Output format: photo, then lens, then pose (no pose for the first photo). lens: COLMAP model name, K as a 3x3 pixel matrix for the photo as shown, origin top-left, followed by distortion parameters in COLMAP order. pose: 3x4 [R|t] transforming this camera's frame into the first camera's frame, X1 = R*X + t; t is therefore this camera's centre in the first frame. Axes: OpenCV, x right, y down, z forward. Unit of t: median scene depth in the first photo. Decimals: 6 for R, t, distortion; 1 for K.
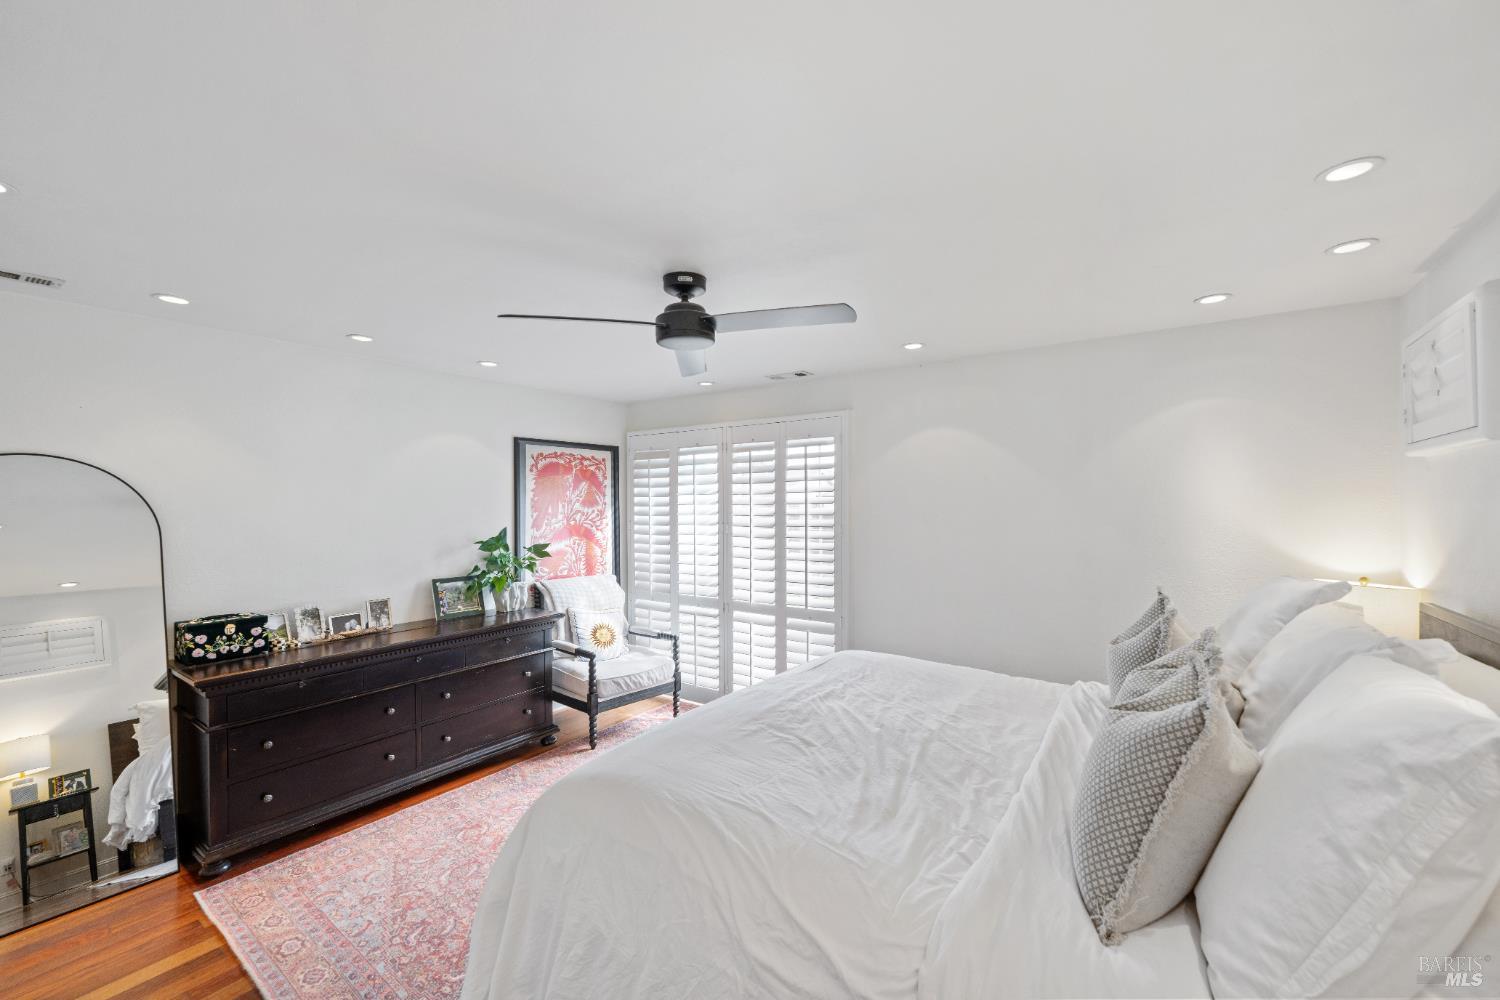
lens RADIAL K [[601.3, 0, 752.5], [0, 601.3, 500.2], [0, 0, 1]] dist [-0.001956, -0.000273]
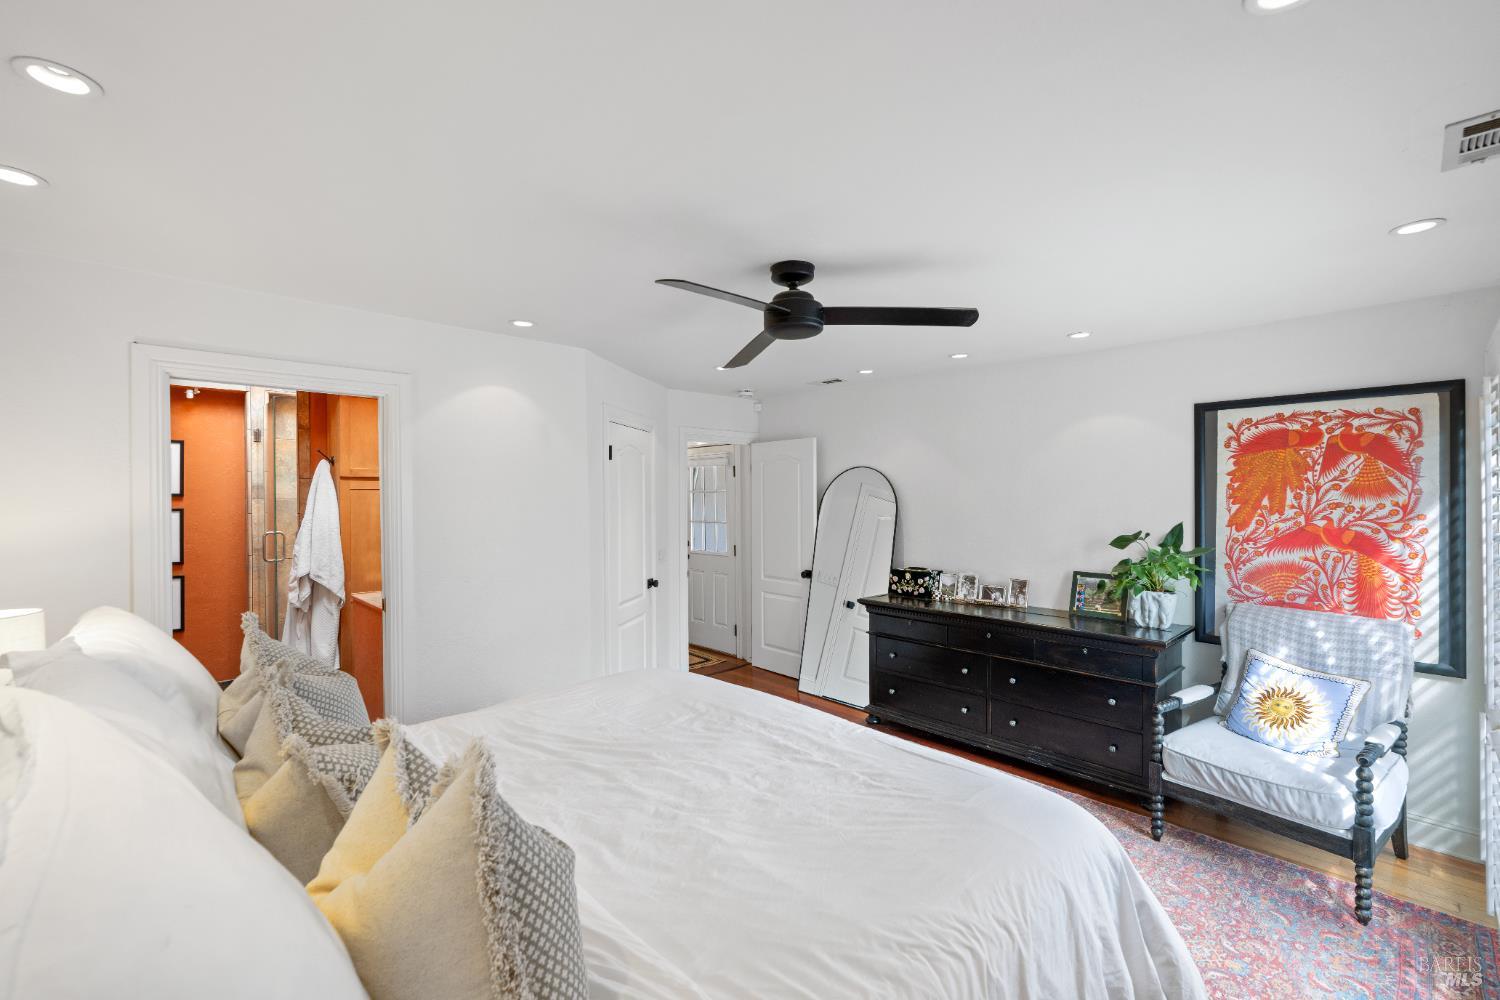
lens RADIAL K [[643.1, 0, 764.0], [0, 643.1, 495.6], [0, 0, 1]] dist [0.004224, 0.000306]
pose [[-0.199709, 0.006916, -0.979831, 0.561761], [0.010665, 0.999931, 0.004884, 0.000062], [0.979797, -0.009475, -0.199769, 0.691484]]
